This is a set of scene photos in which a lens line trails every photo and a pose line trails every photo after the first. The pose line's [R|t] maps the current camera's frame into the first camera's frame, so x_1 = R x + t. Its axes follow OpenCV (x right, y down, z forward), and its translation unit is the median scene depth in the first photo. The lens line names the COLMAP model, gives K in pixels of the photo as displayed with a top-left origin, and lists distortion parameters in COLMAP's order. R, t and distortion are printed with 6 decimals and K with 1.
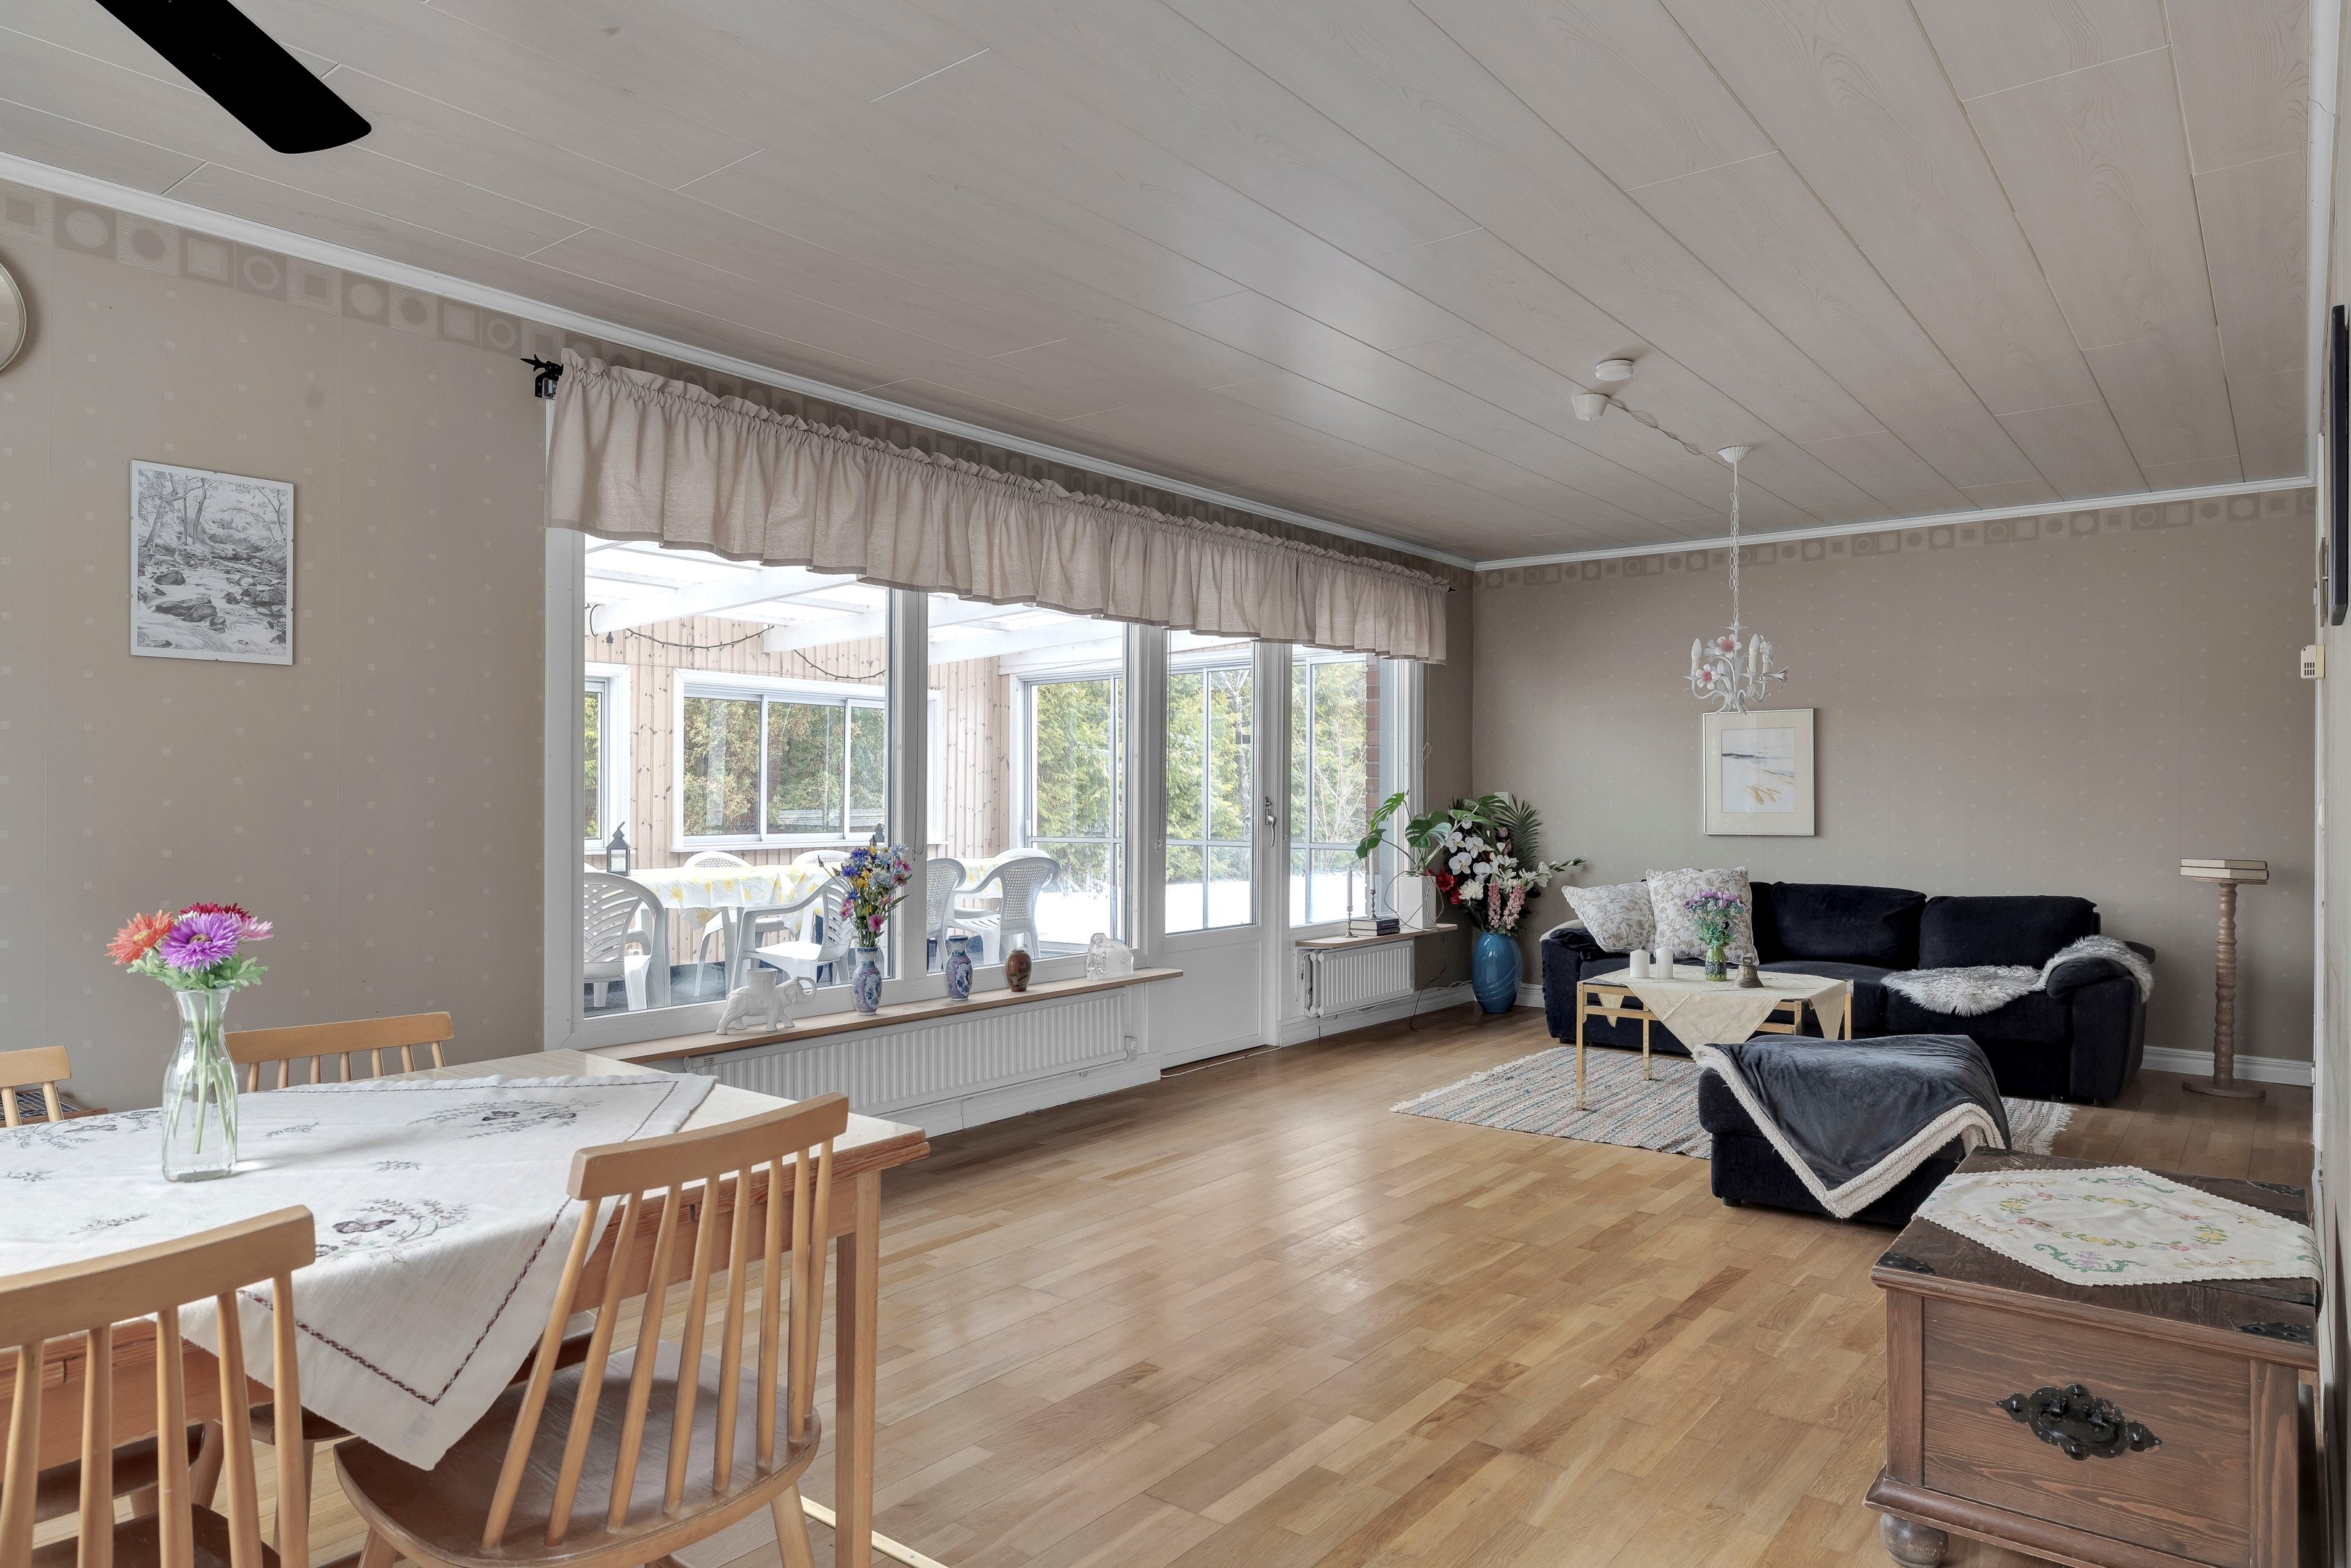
lens RADIAL K [[1423.7, 0, 1156.4], [0, 1423.7, 786.8], [0, 0, 1]] dist [-0.006528, -0.000036]
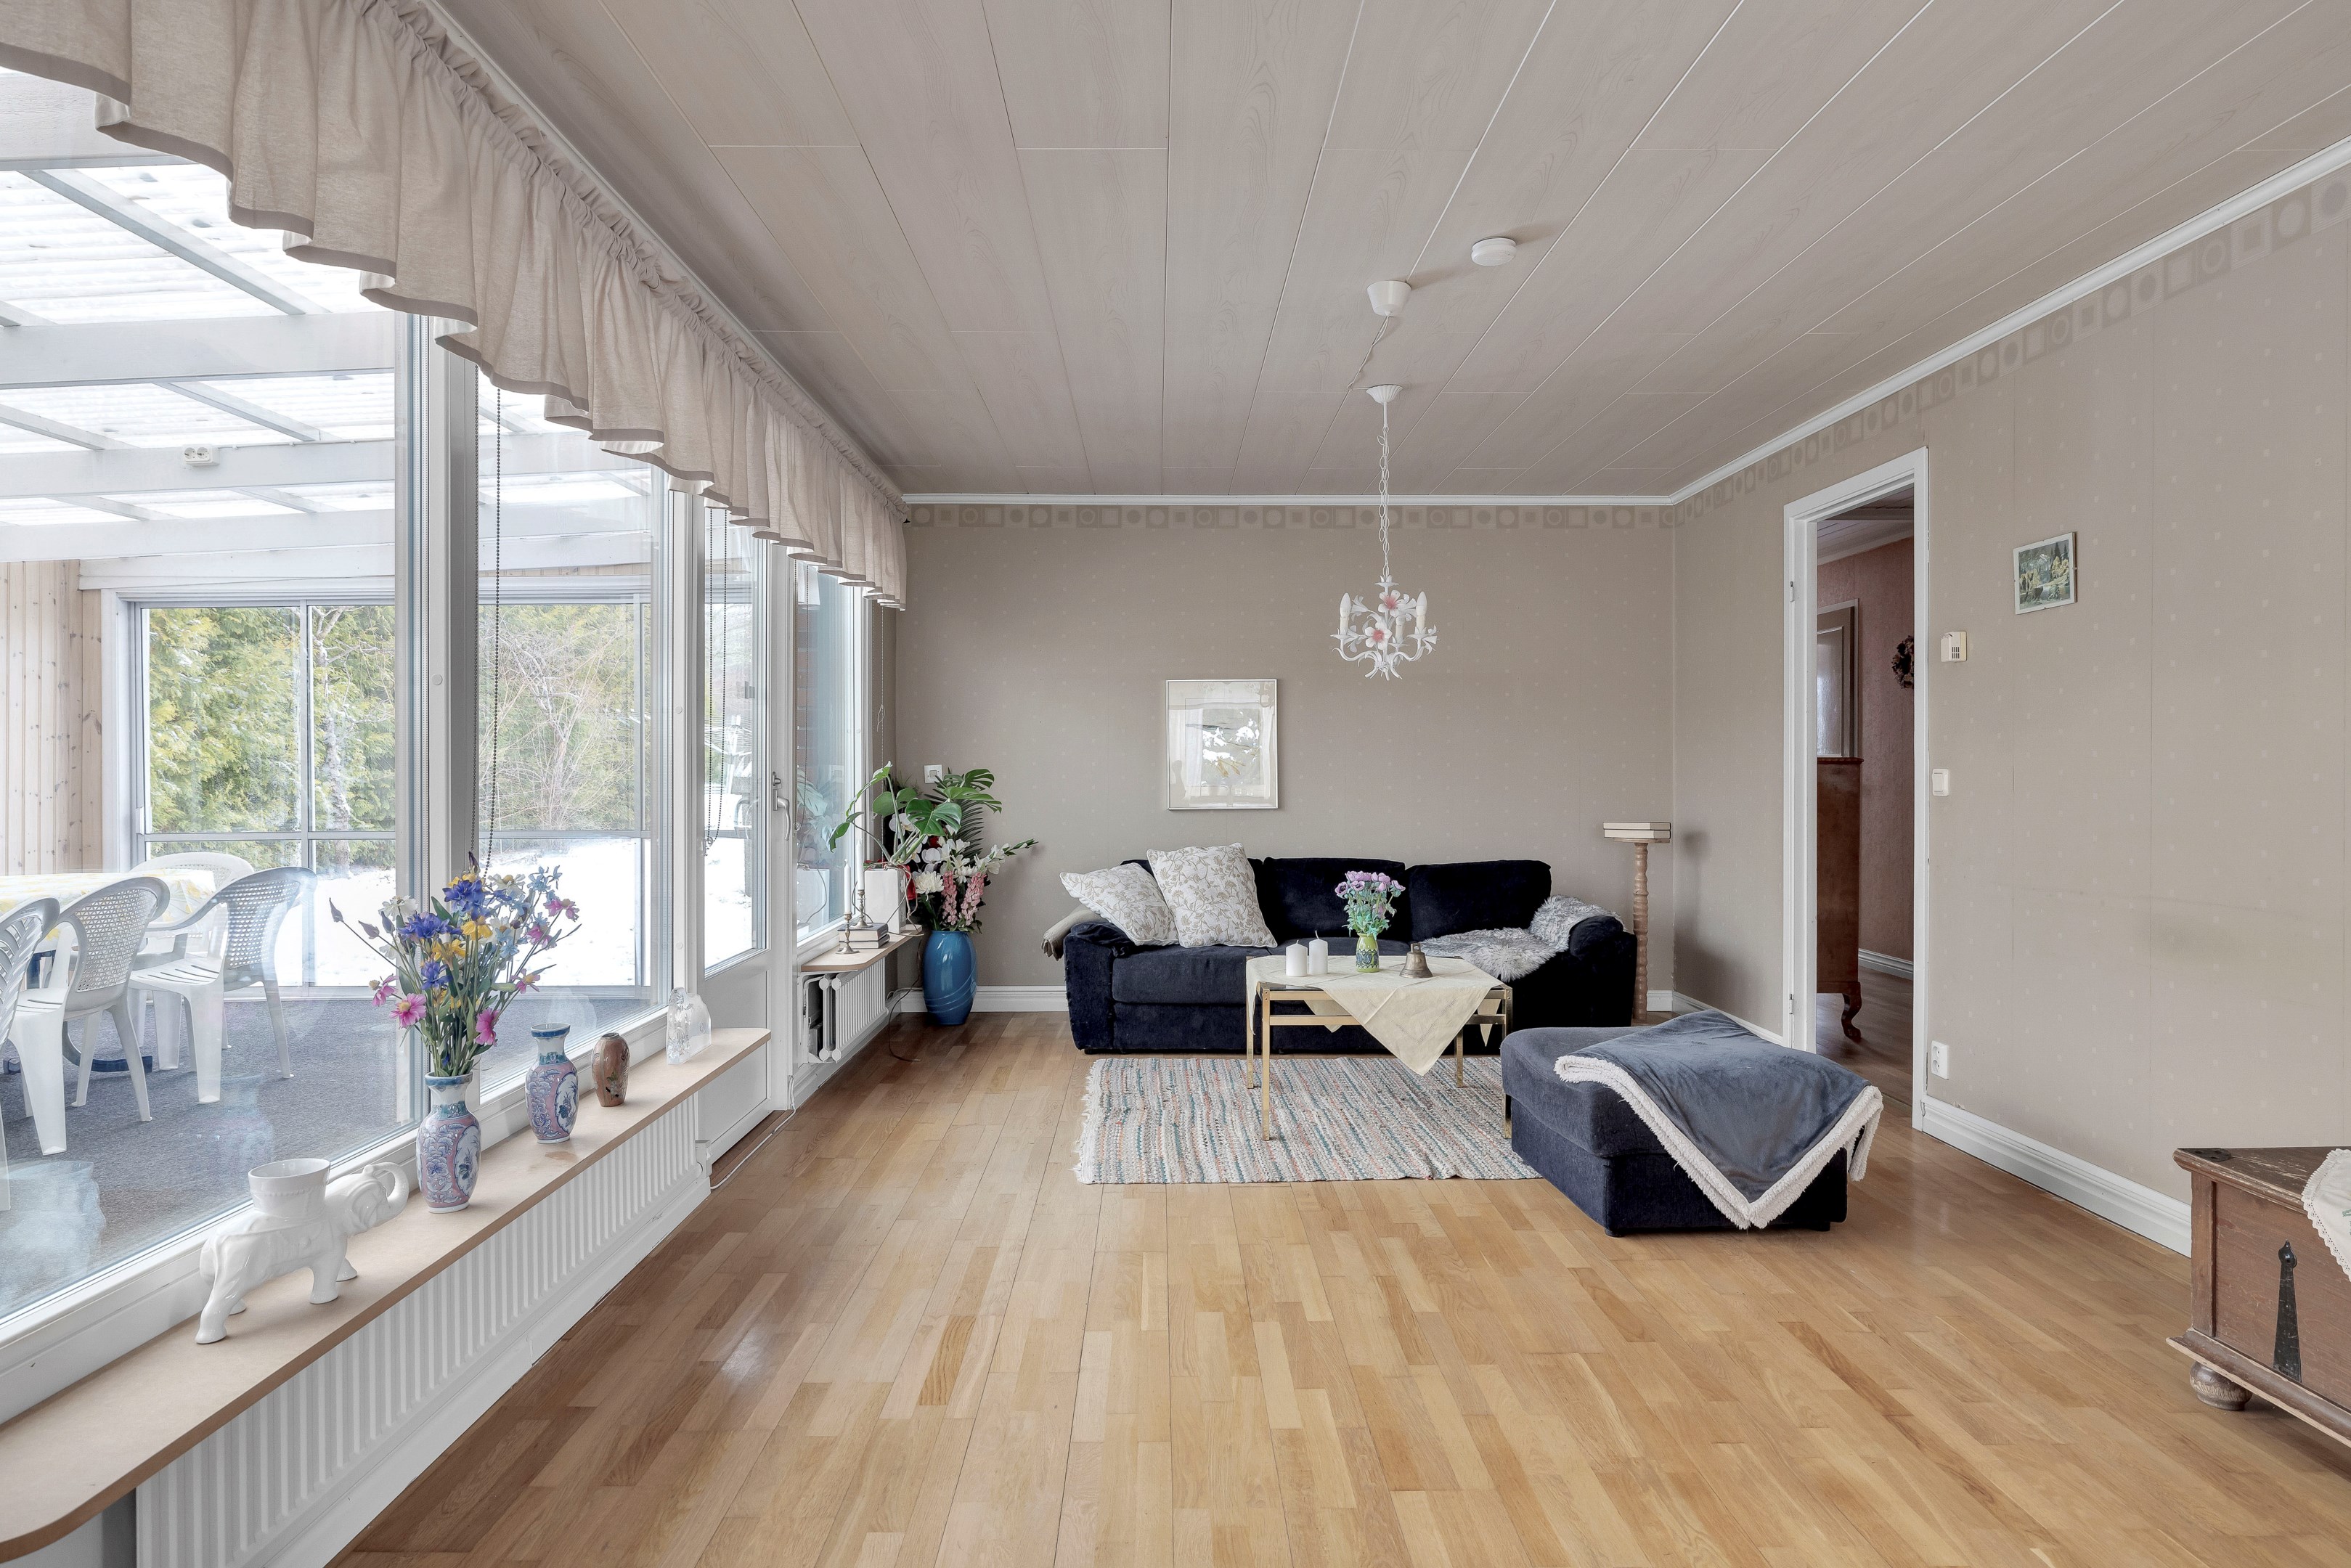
lens RADIAL K [[1396.7, 0, 1169.9], [0, 1396.7, 778.2], [0, 0, 1]] dist [-0.000508, 0.000593]
pose [[0.776542, -0.008381, 0.630009, -0.246678], [0.000616, 0.999921, 0.012543, 0.001377], [-0.630065, -0.009352, 0.776486, 0.359376]]
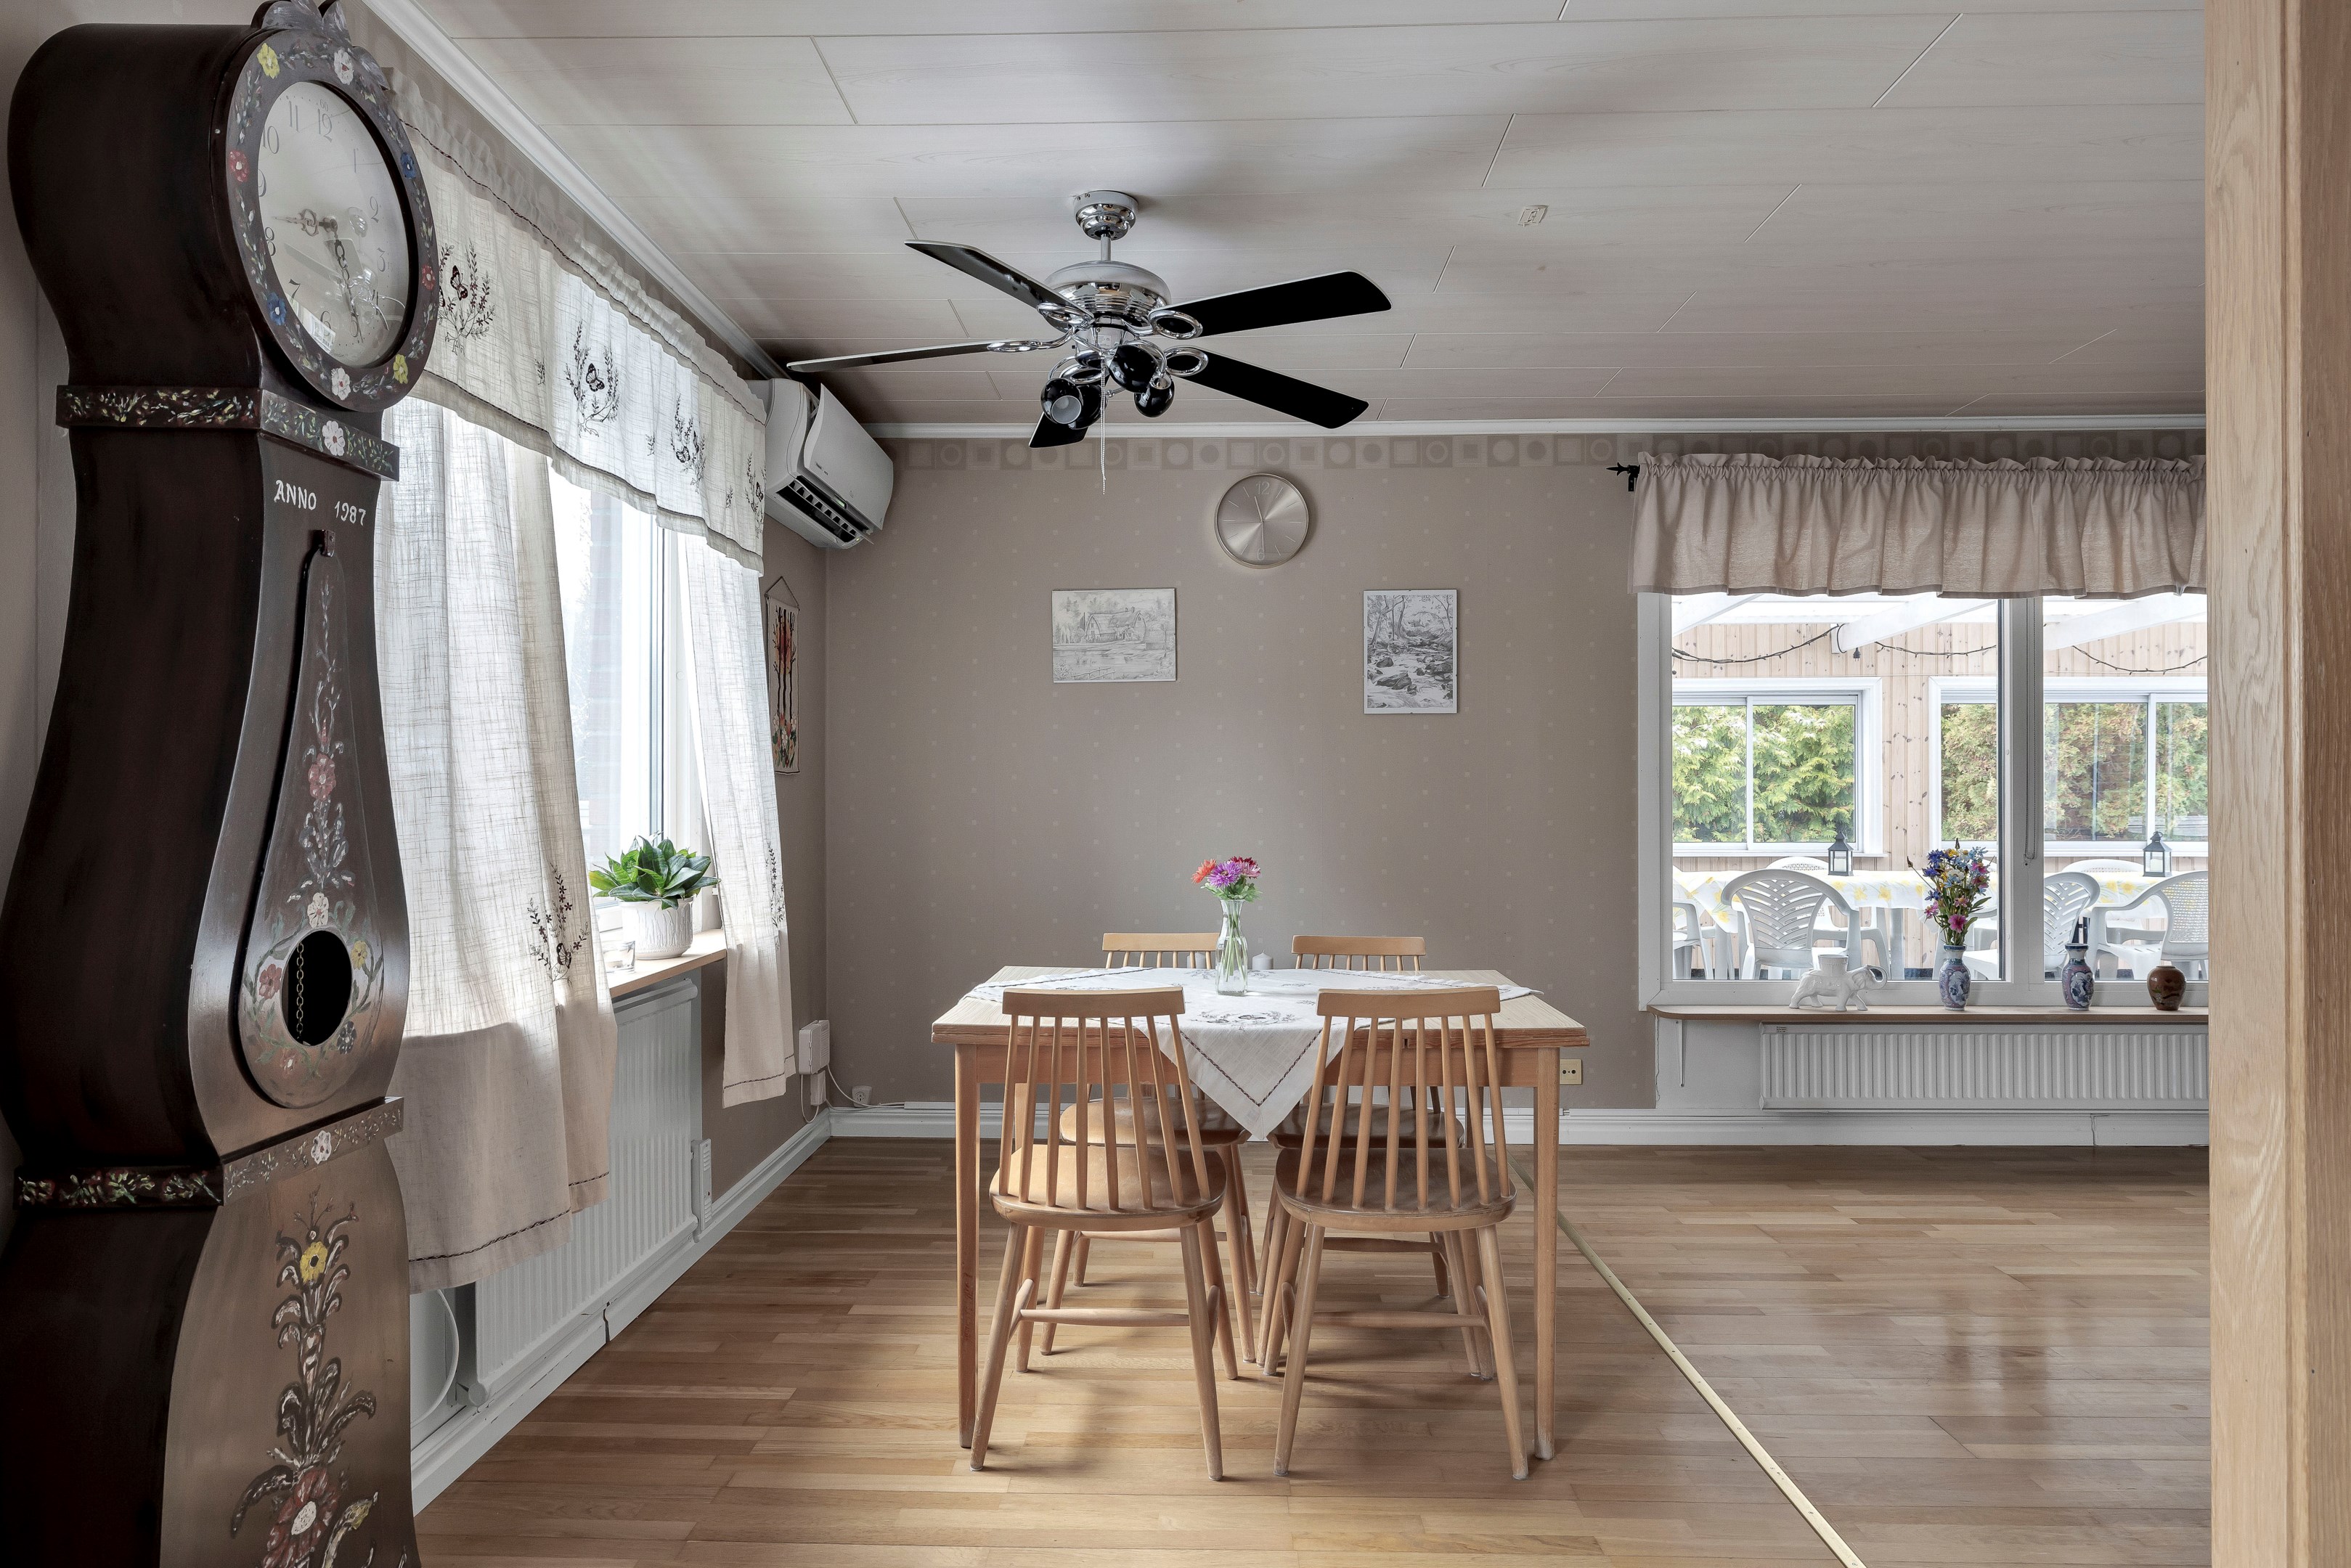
lens RADIAL K [[1396.7, 0, 1169.9], [0, 1396.7, 778.2], [0, 0, 1]] dist [-0.000508, 0.000593]
pose [[0.598672, -0.016035, -0.800833, 0.213400], [0.007277, 0.999867, -0.014580, 0.000409], [0.800961, 0.002901, 0.598710, -0.059536]]
